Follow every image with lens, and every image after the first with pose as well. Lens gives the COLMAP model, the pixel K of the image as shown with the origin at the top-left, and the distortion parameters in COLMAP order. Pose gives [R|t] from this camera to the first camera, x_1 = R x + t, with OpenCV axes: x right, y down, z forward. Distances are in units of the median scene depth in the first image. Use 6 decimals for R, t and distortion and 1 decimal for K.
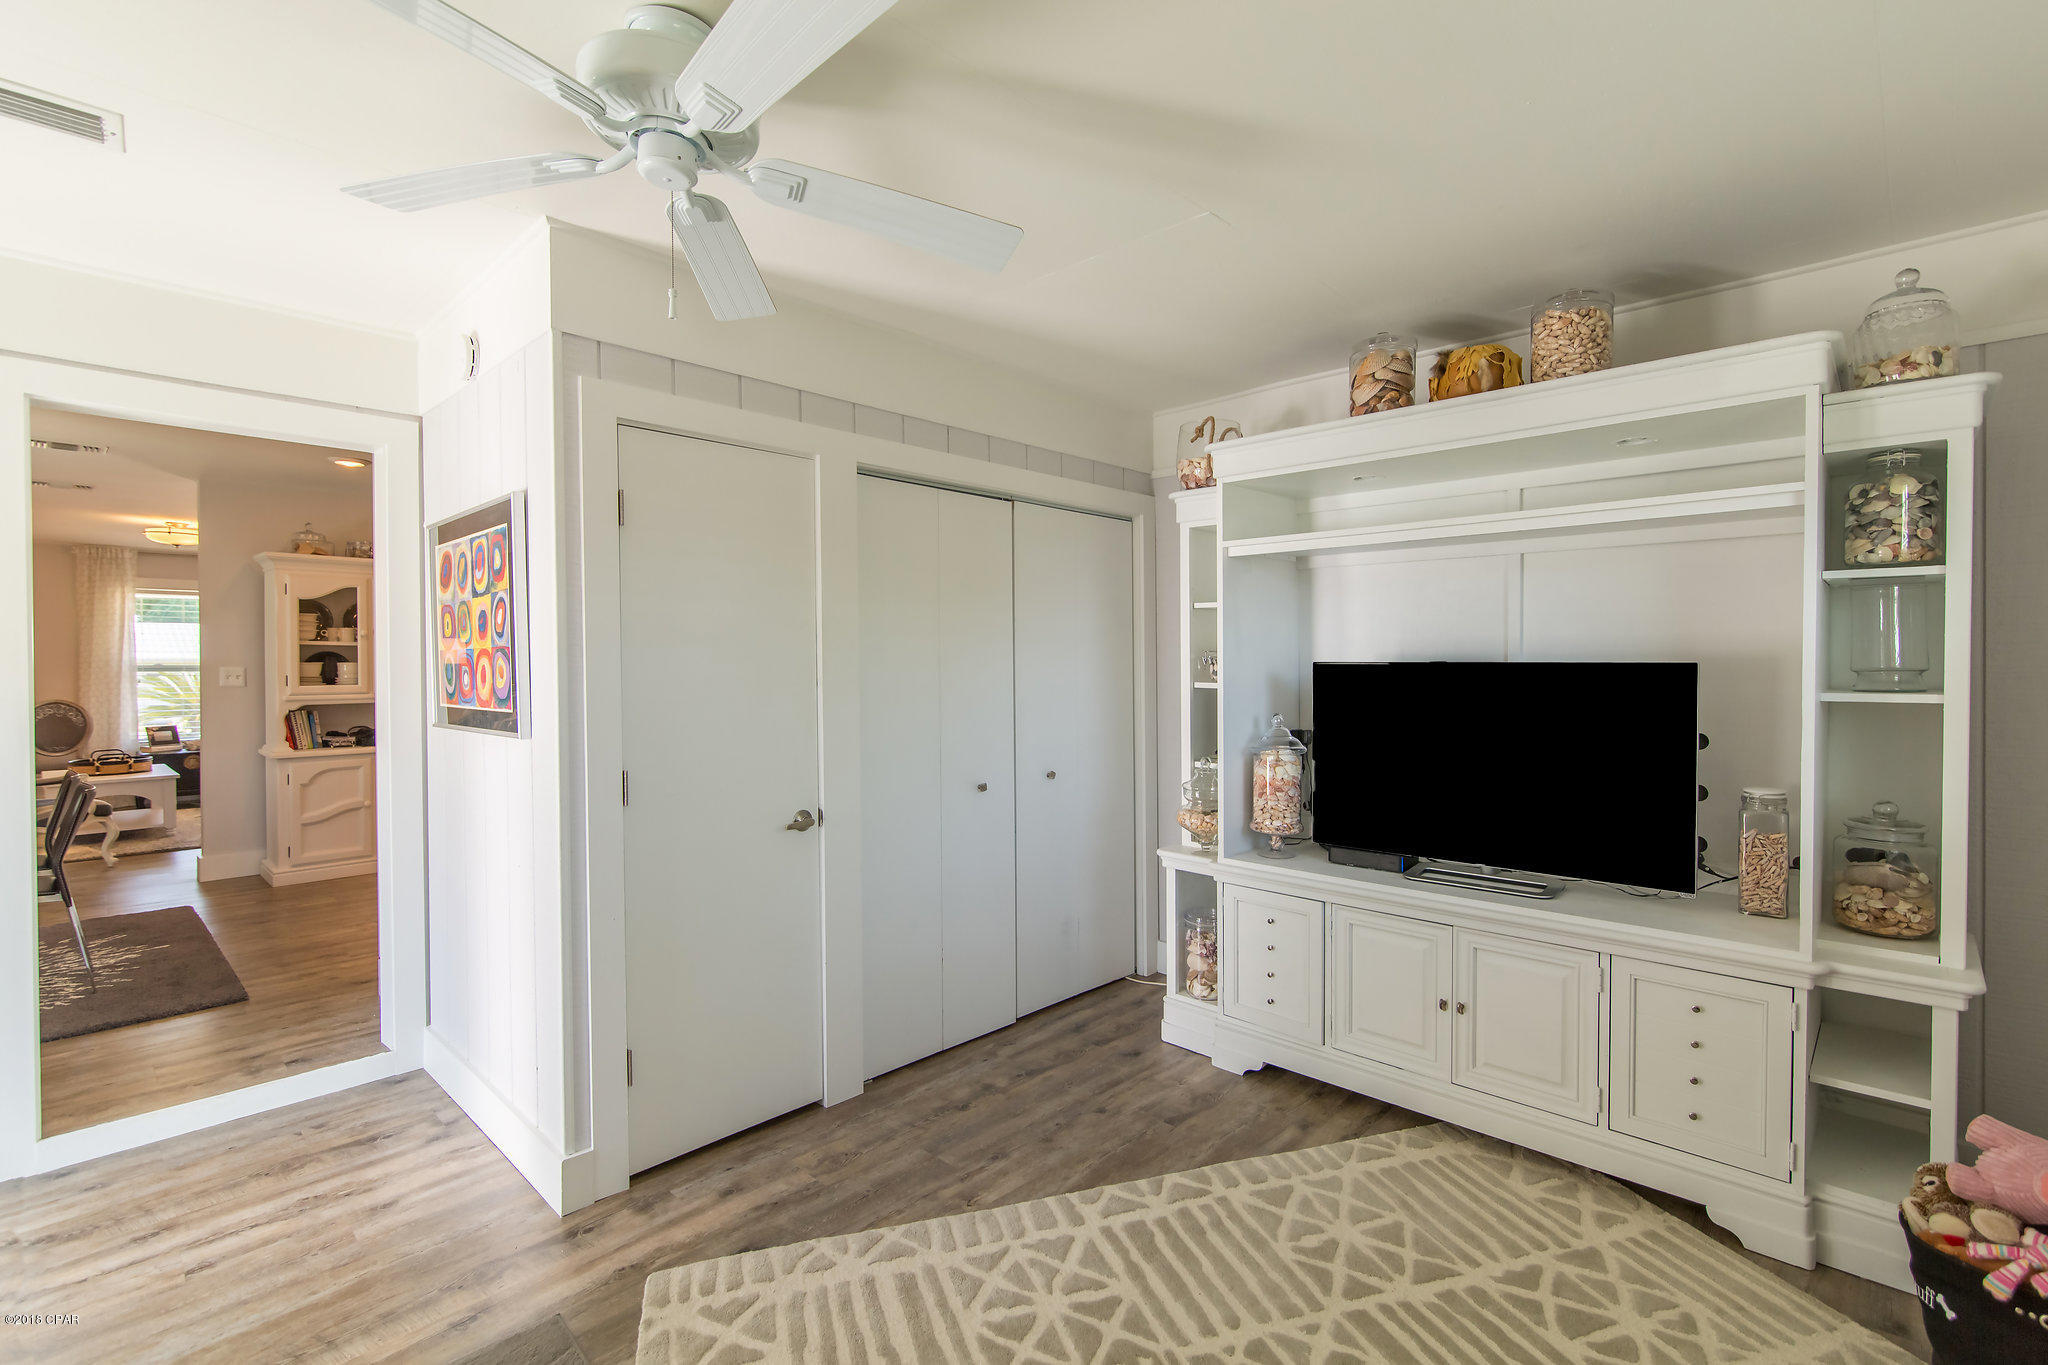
lens RADIAL K [[931.2, 0, 1015.6], [0, 931.2, 675.4], [0, 0, 1]] dist [-0.001718, 0.000366]
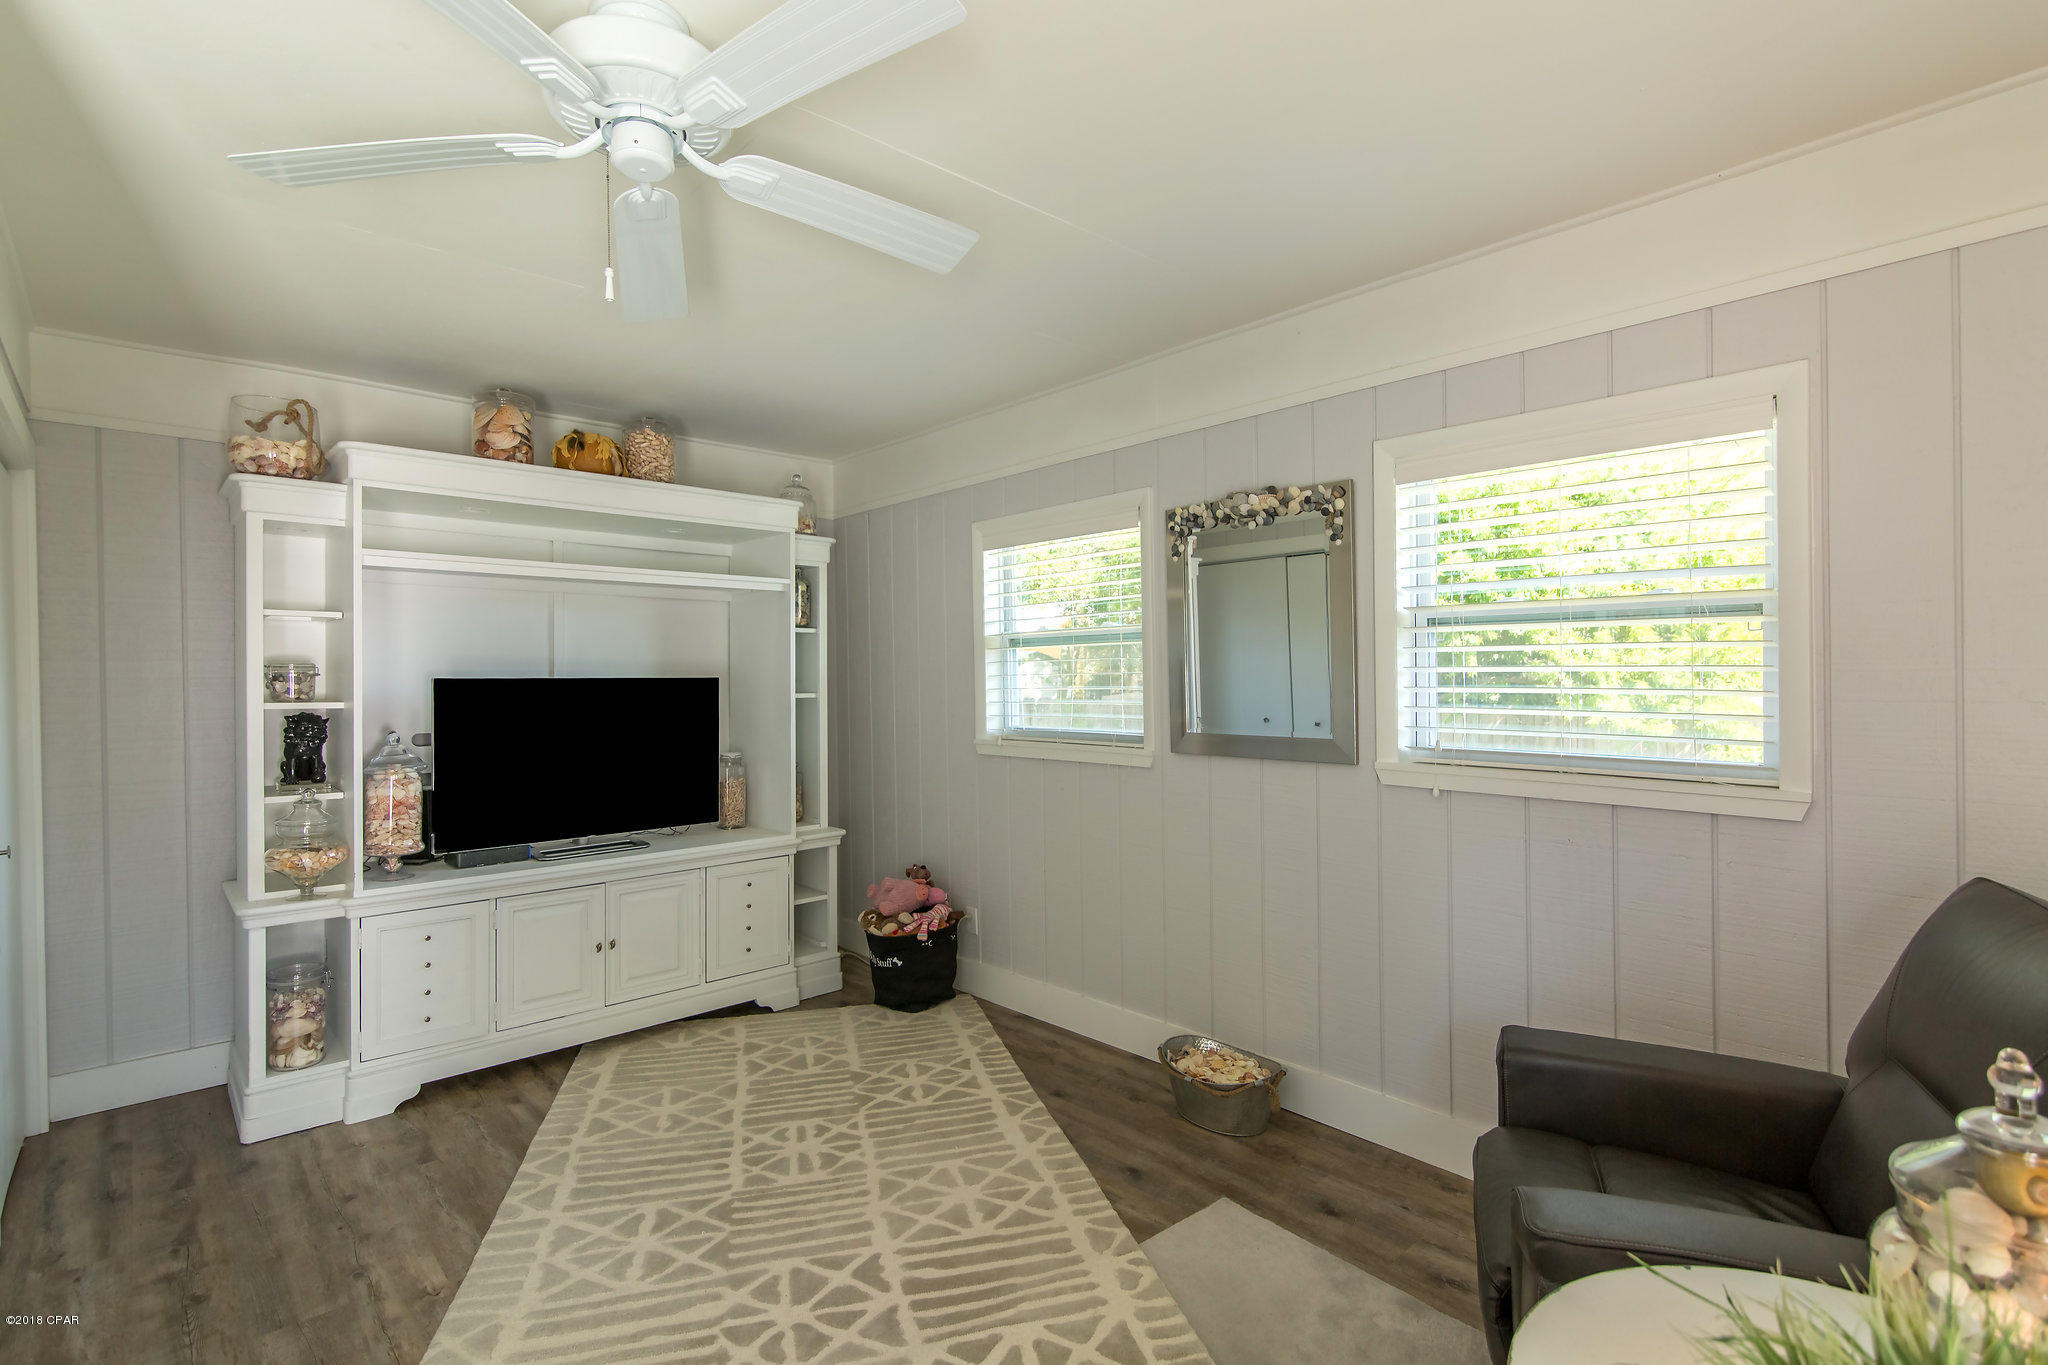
lens RADIAL K [[931.2, 0, 1015.6], [0, 931.2, 675.4], [0, 0, 1]] dist [-0.001718, 0.000366]
pose [[0.080780, 0.004871, 0.996720, -0.889013], [0.025557, 0.999649, -0.006956, 0.006978], [-0.996404, 0.026035, 0.080628, 0.373893]]
